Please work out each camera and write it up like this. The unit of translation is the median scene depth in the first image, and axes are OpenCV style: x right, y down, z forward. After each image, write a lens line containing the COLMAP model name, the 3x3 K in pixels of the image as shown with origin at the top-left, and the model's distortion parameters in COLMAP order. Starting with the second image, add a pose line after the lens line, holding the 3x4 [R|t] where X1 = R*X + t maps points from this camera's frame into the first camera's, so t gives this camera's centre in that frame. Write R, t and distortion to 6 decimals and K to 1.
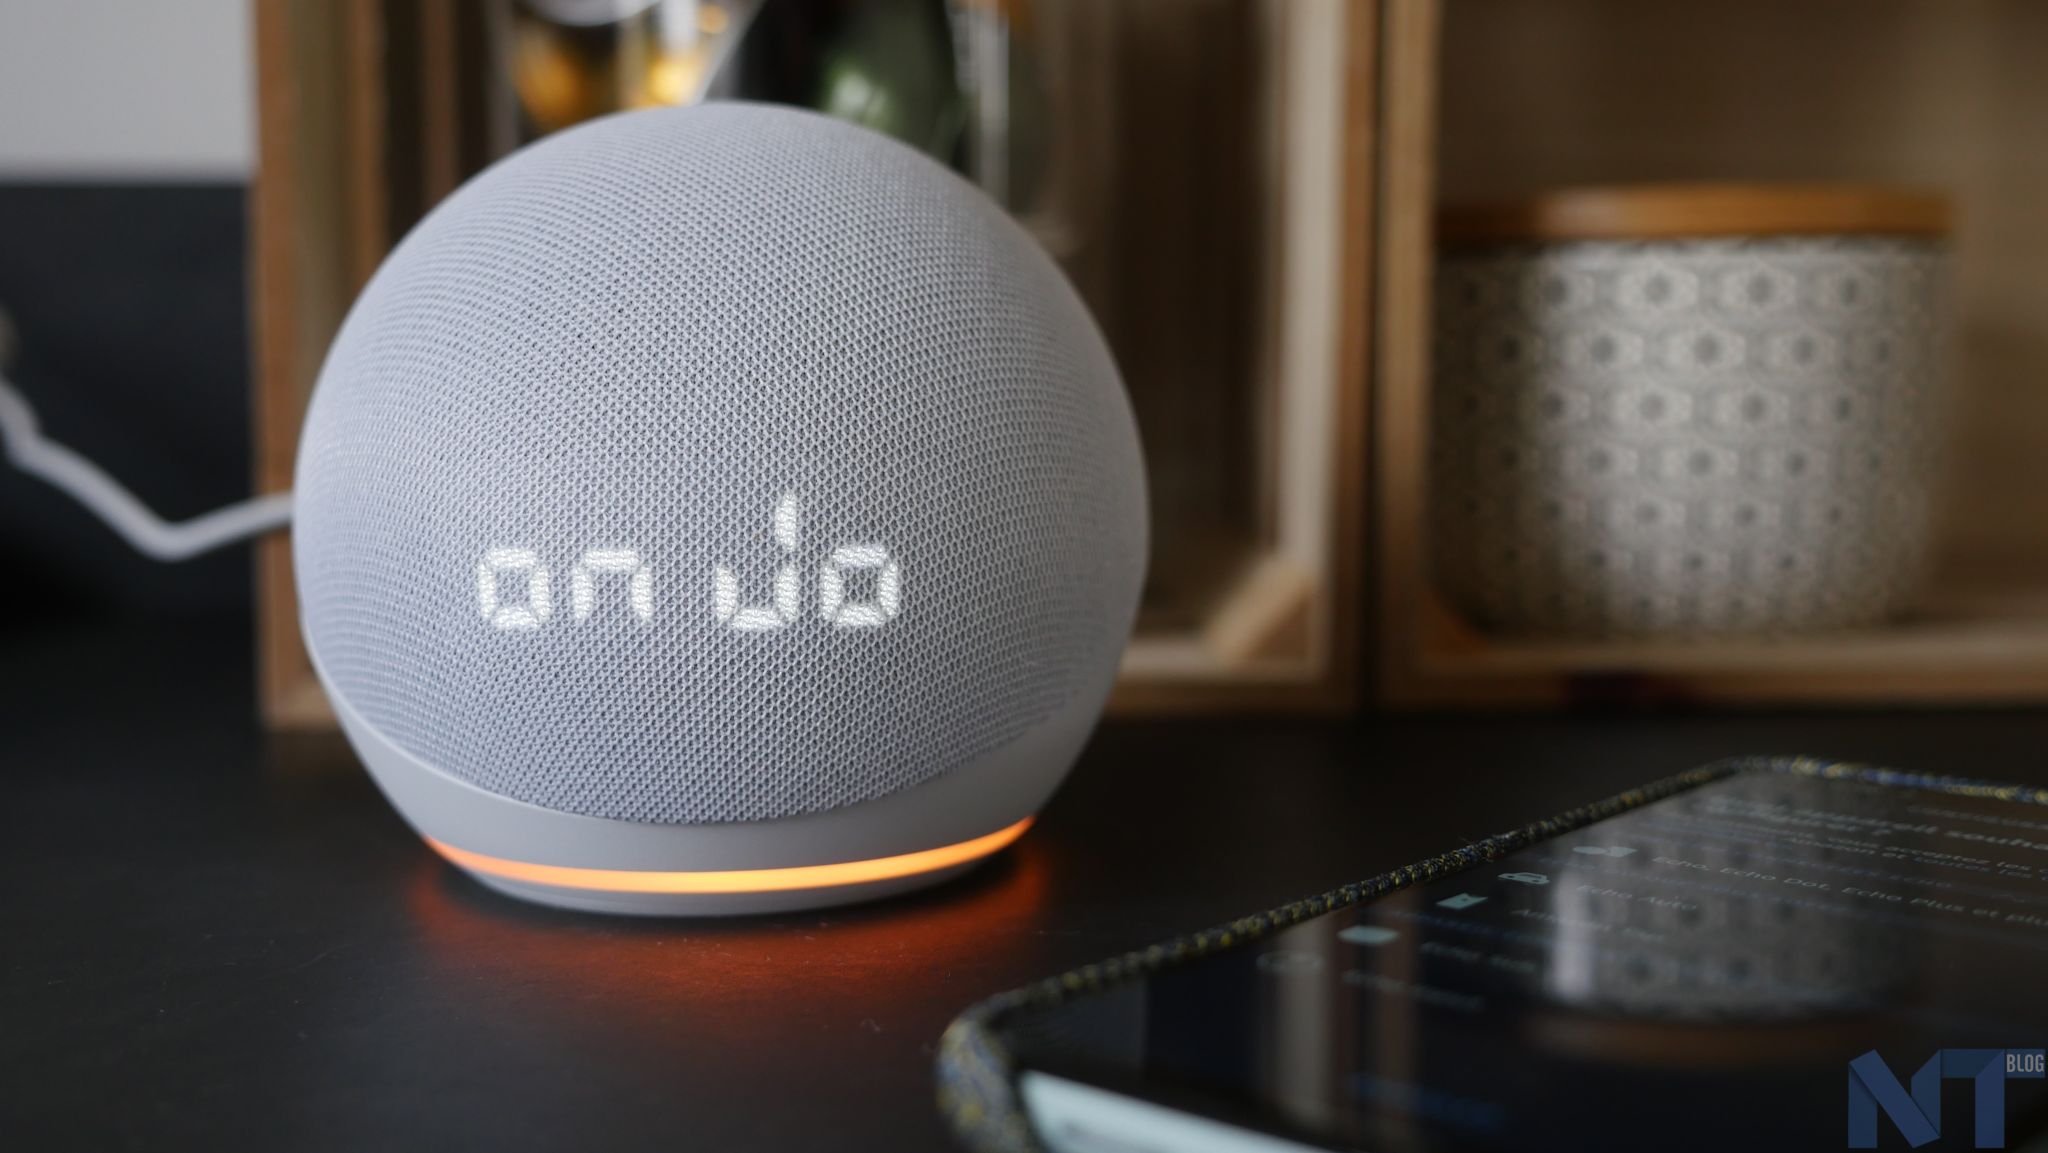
lens RADIAL K [[2481.0, 0, 1023.3], [0, 2481.0, 569.9], [0, 0, 1]] dist [-0.030401, 0.000000]
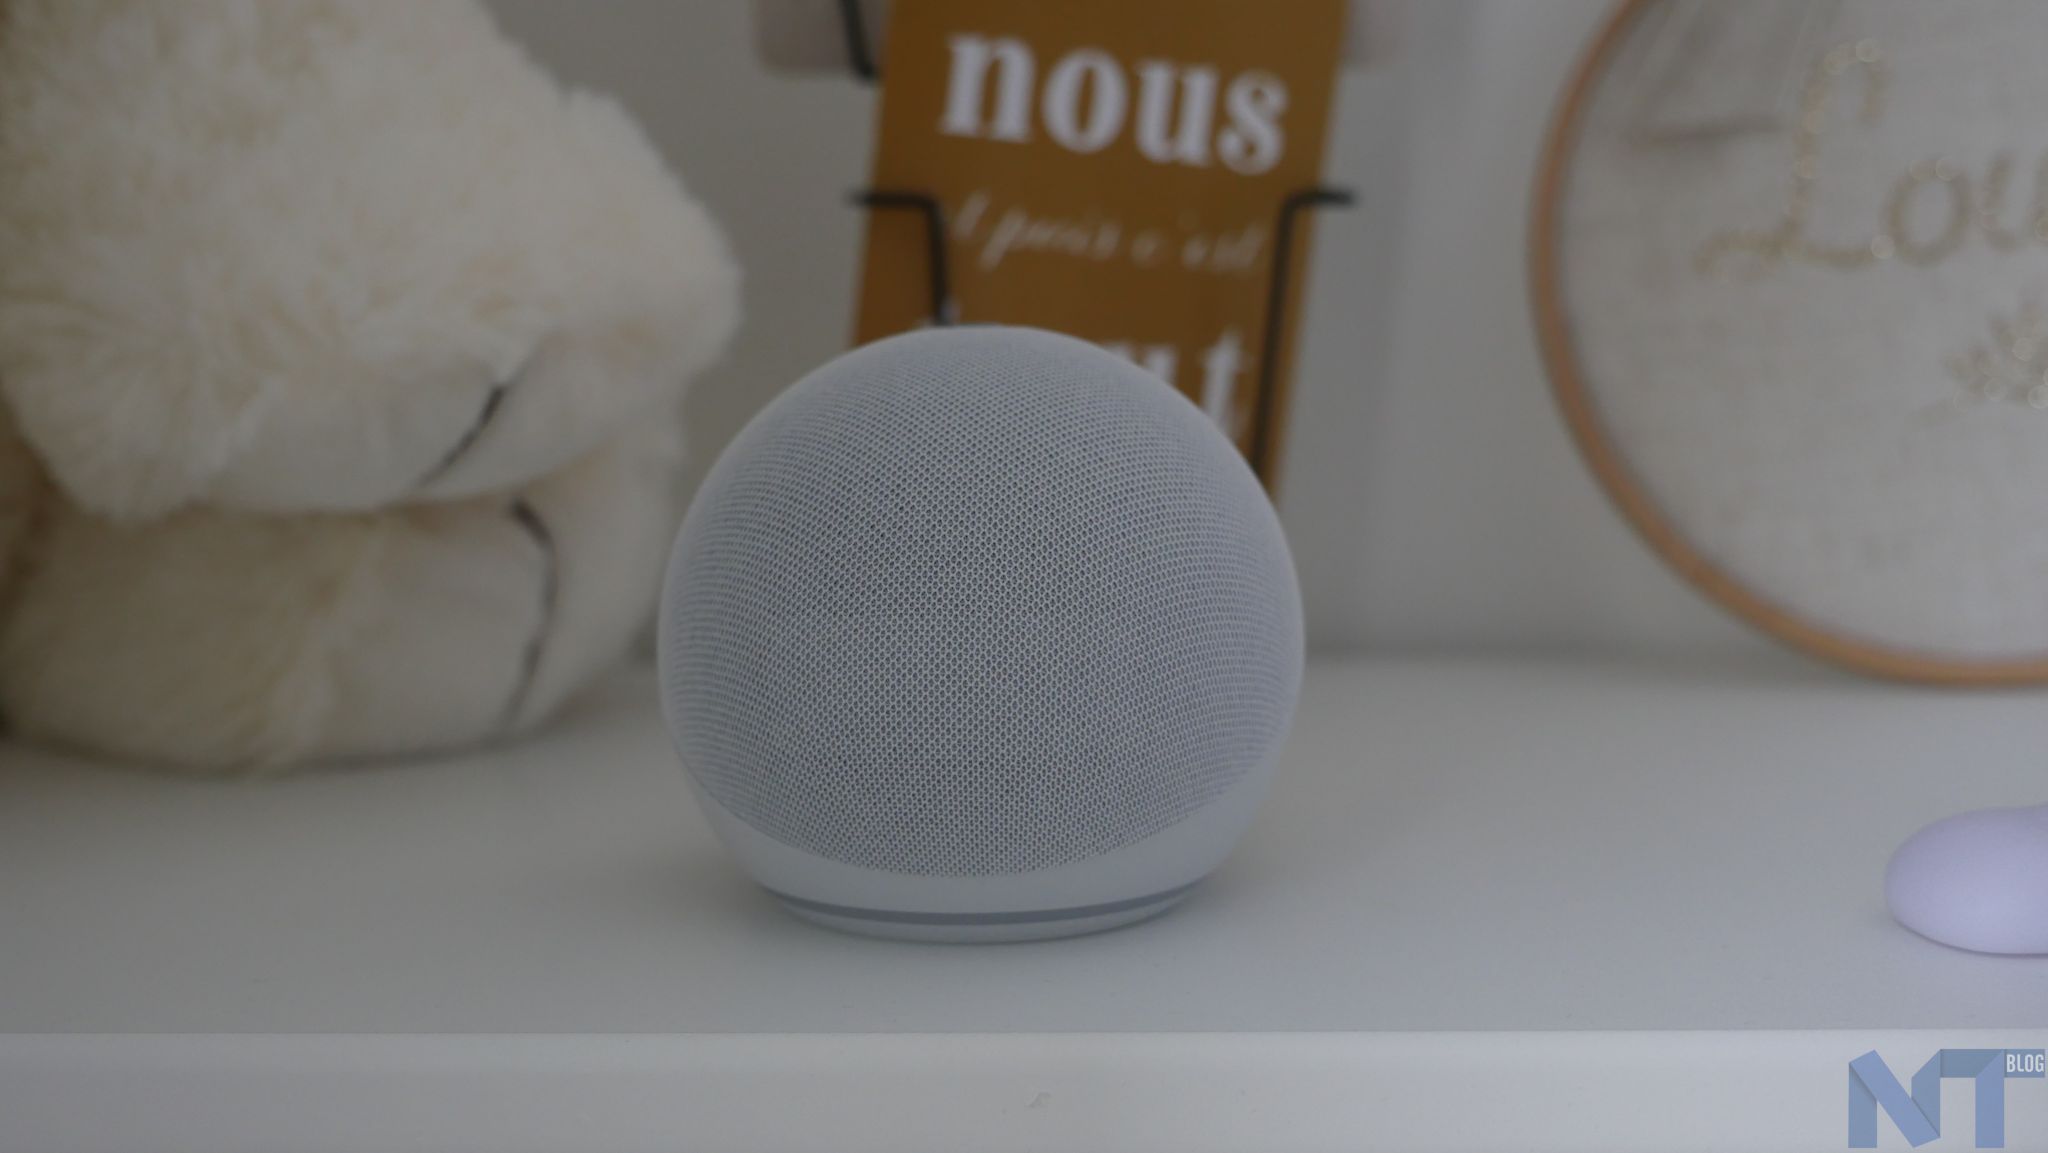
lens RADIAL K [[2736.1, 0, 1019.4], [0, 2736.1, 558.7], [0, 0, 1]] dist [0.186520, 0.000000]
pose [[0.993922, 0.000879, -0.110083, 0.070704], [0.000596, 0.999911, 0.013362, -0.096059], [0.110084, -0.013347, 0.993833, -0.509132]]
